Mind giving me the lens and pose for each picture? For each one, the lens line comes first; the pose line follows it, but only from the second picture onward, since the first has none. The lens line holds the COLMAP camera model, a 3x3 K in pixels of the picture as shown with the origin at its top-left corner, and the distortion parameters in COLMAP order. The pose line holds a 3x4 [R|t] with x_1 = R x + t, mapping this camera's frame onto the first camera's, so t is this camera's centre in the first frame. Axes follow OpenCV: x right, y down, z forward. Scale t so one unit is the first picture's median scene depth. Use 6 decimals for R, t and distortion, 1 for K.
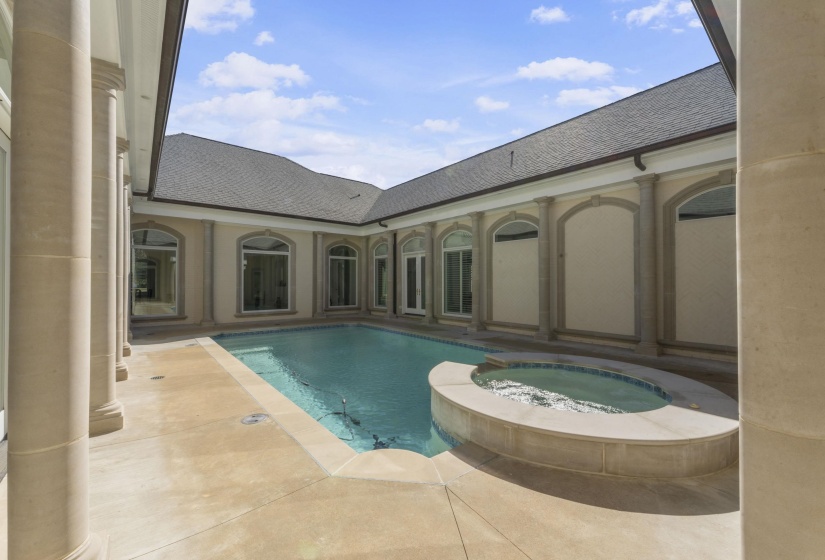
lens RADIAL K [[337.8, 0, 414.3], [0, 337.8, 283.3], [0, 0, 1]] dist [-0.005278, 0.001121]
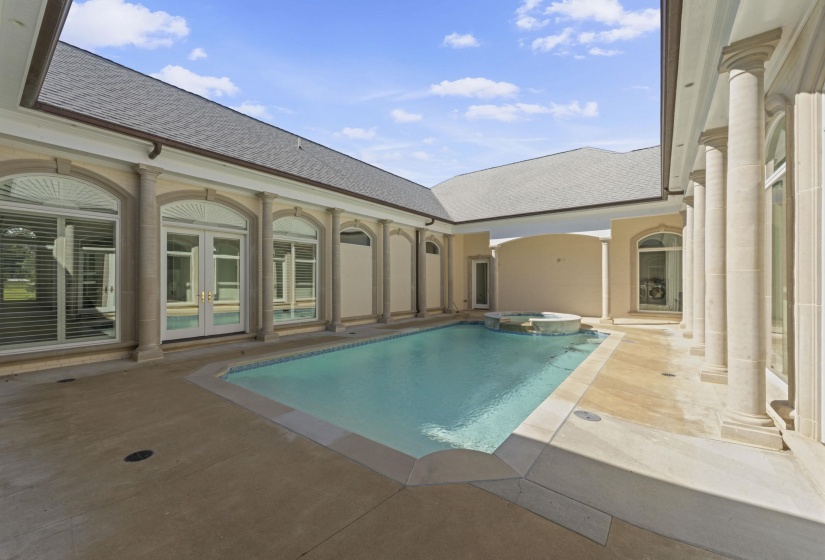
lens RADIAL K [[337.8, 0, 409.5], [0, 337.8, 275.8], [0, 0, 1]] dist [-0.005278, 0.001121]
pose [[-0.240705, 0.010212, 0.970545, -0.693573], [-0.007955, 0.999890, -0.012494, -0.006227], [-0.970566, -0.010728, -0.240597, 0.882476]]
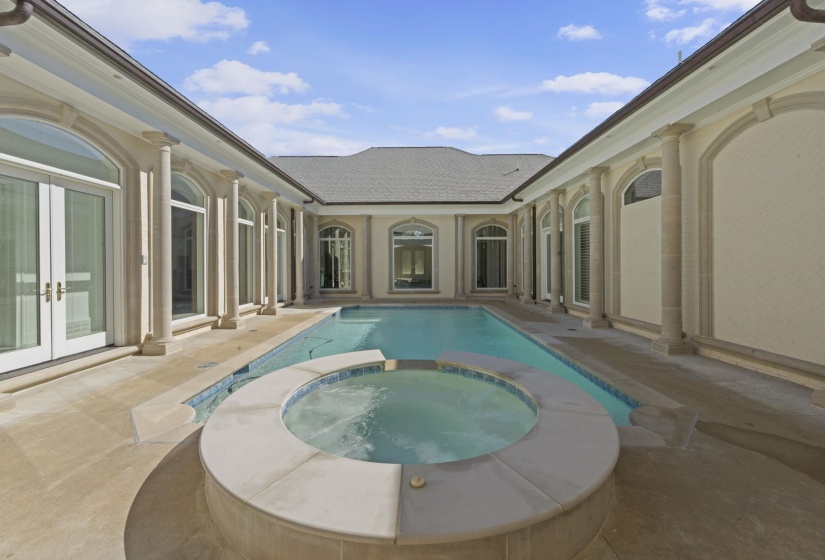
lens RADIAL K [[337.8, 0, 411.7], [0, 337.8, 264.6], [0, 0, 1]] dist [-0.005278, 0.001121]
pose [[0.762429, -0.005135, -0.647051, 0.303526], [0.004366, 0.999987, -0.002791, 0.002426], [0.647057, -0.000697, 0.762441, 0.147203]]
